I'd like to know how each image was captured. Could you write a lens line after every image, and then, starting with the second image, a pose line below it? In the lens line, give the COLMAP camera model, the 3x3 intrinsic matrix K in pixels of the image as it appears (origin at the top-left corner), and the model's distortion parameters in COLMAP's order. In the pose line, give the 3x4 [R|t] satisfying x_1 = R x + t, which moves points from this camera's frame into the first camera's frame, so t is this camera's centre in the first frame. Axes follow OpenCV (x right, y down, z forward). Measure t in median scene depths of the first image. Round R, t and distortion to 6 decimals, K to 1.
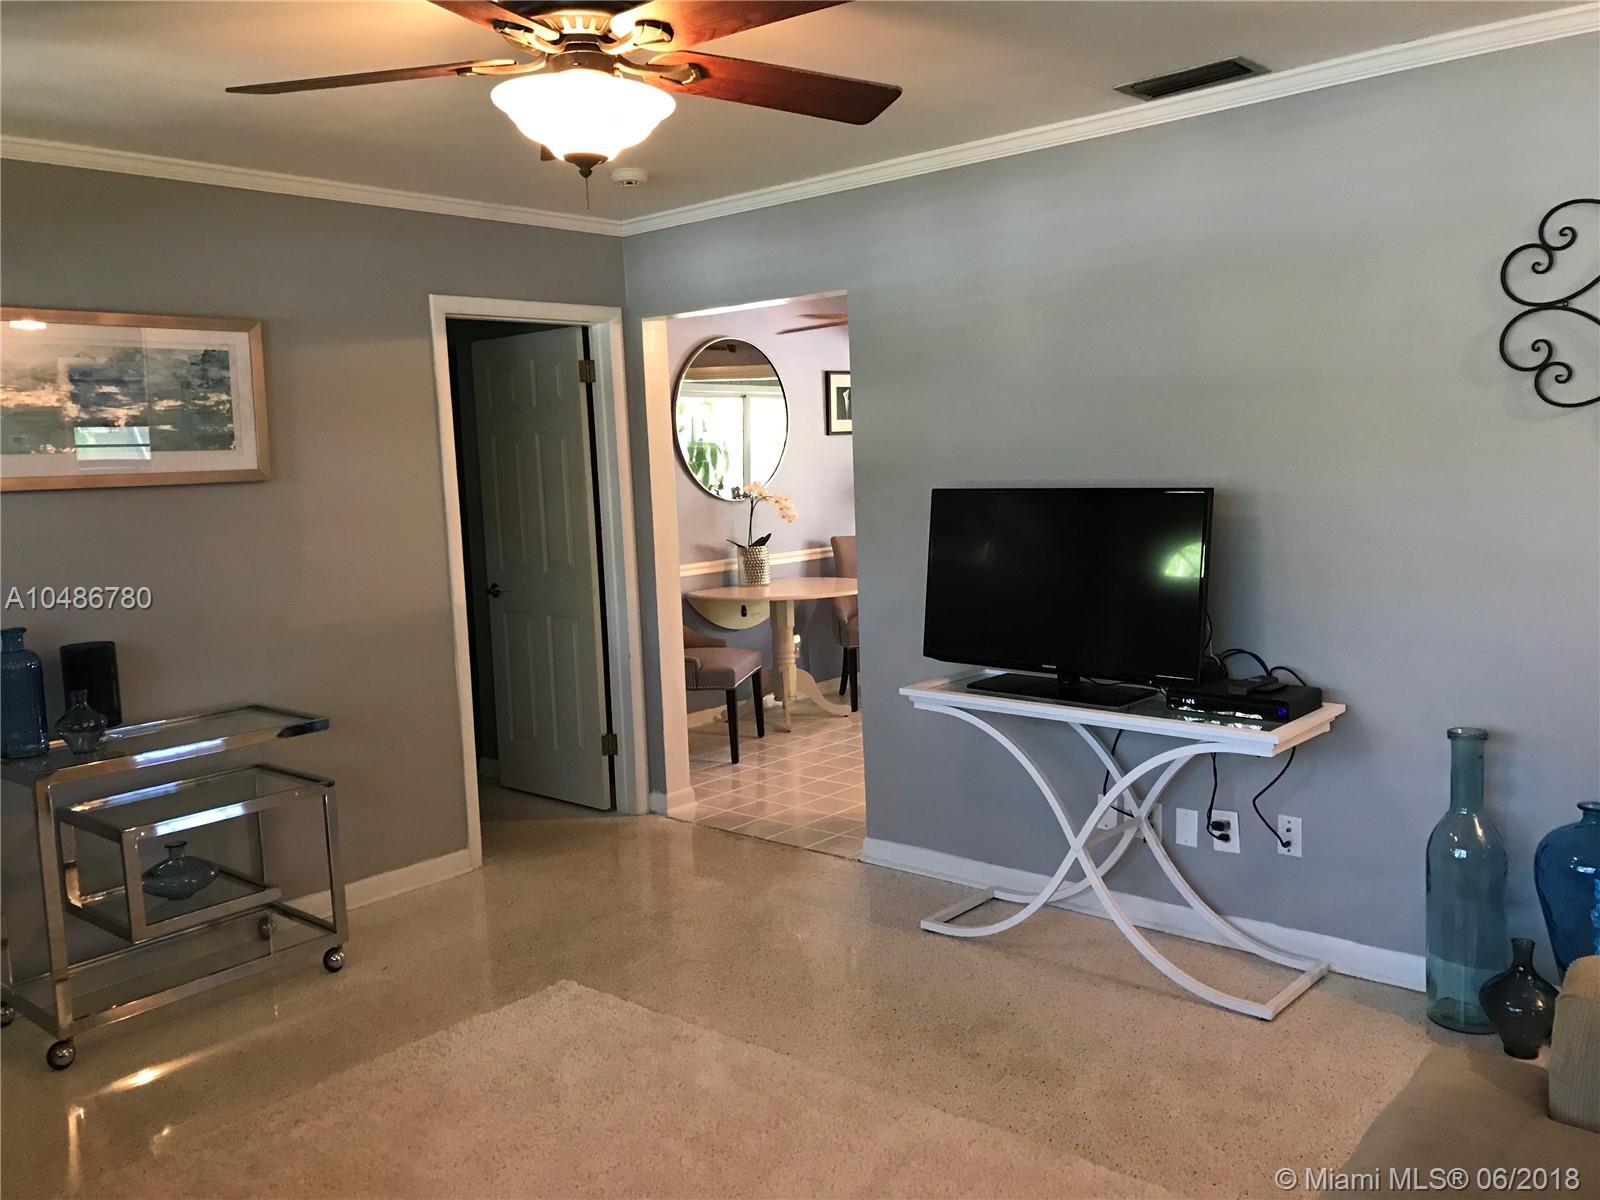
lens RADIAL K [[1350.8, 0, 800.0], [0, 1350.8, 600.0], [0, 0, 1]] dist [0.043441, -0.005553]
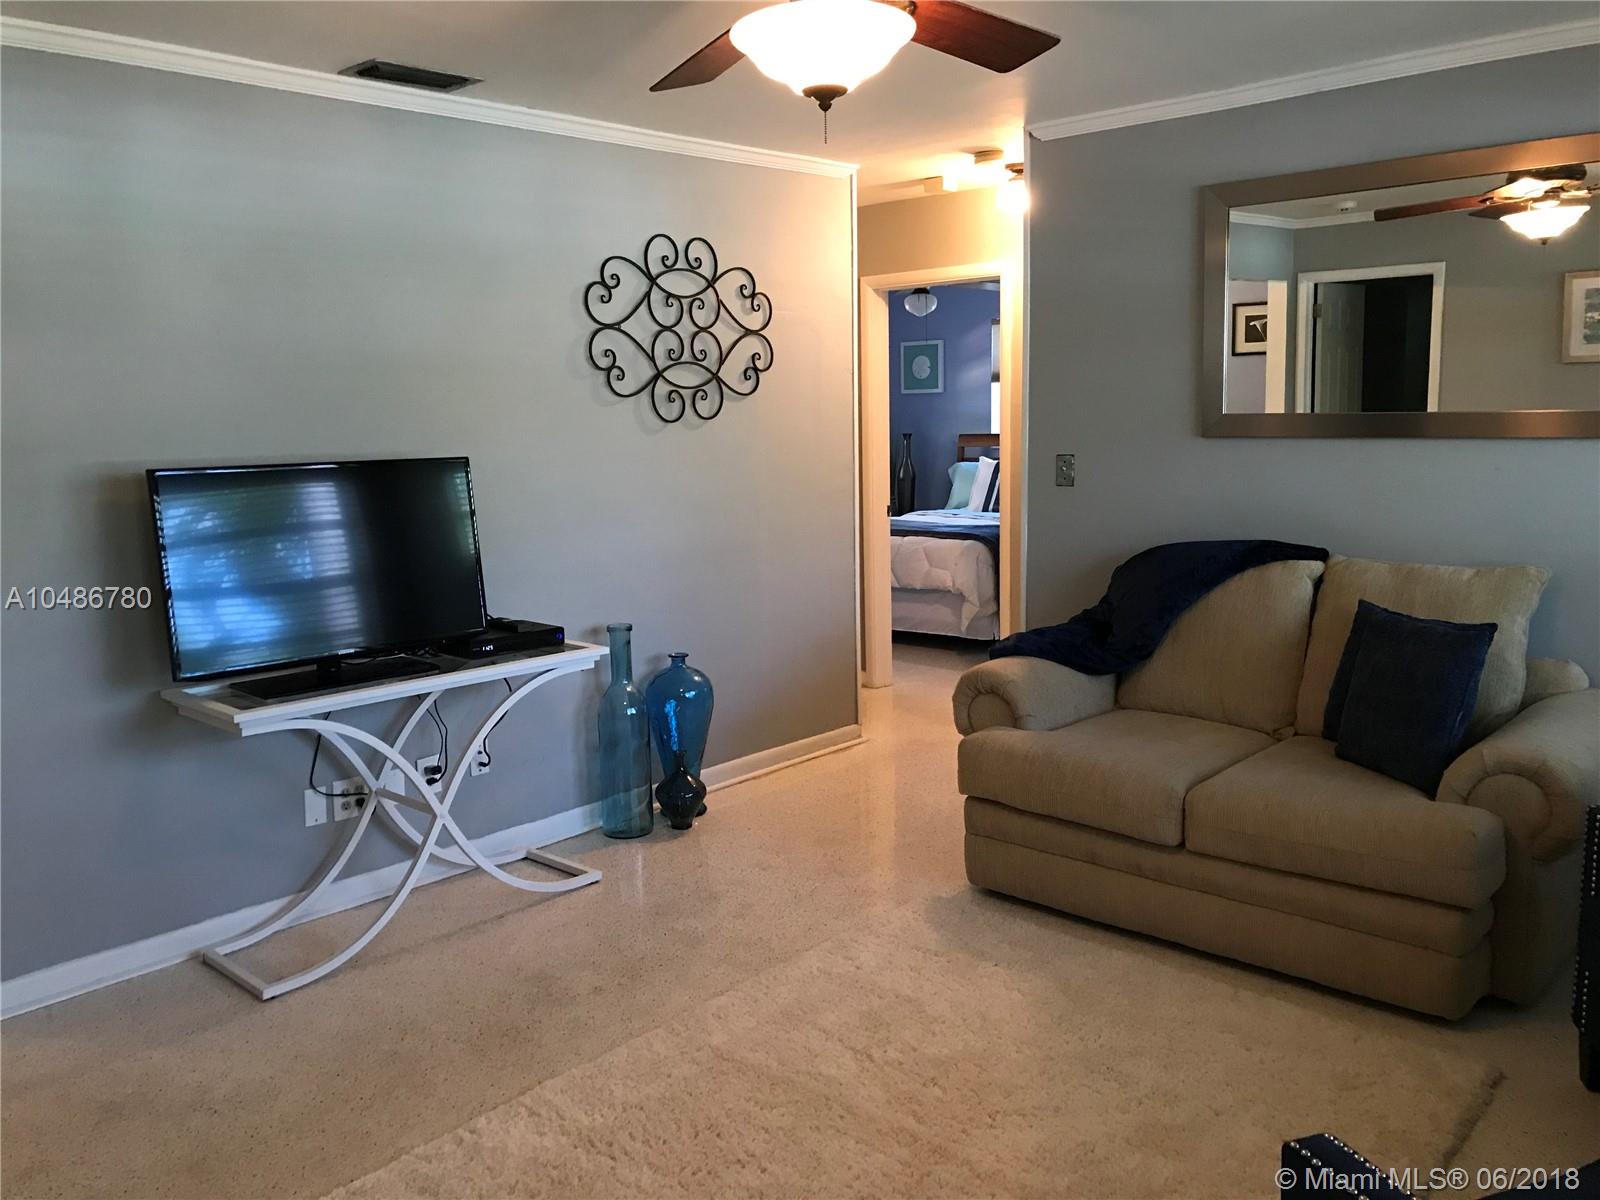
lens RADIAL K [[1299.4, 0, 800.0], [0, 1299.4, 600.0], [0, 0, 1]] dist [0.064420, -0.002834]
pose [[0.032210, -0.117699, 0.992527, -0.853893], [0.138104, 0.984041, 0.112211, -0.055804], [-0.989894, 0.133458, 0.047951, 0.768925]]
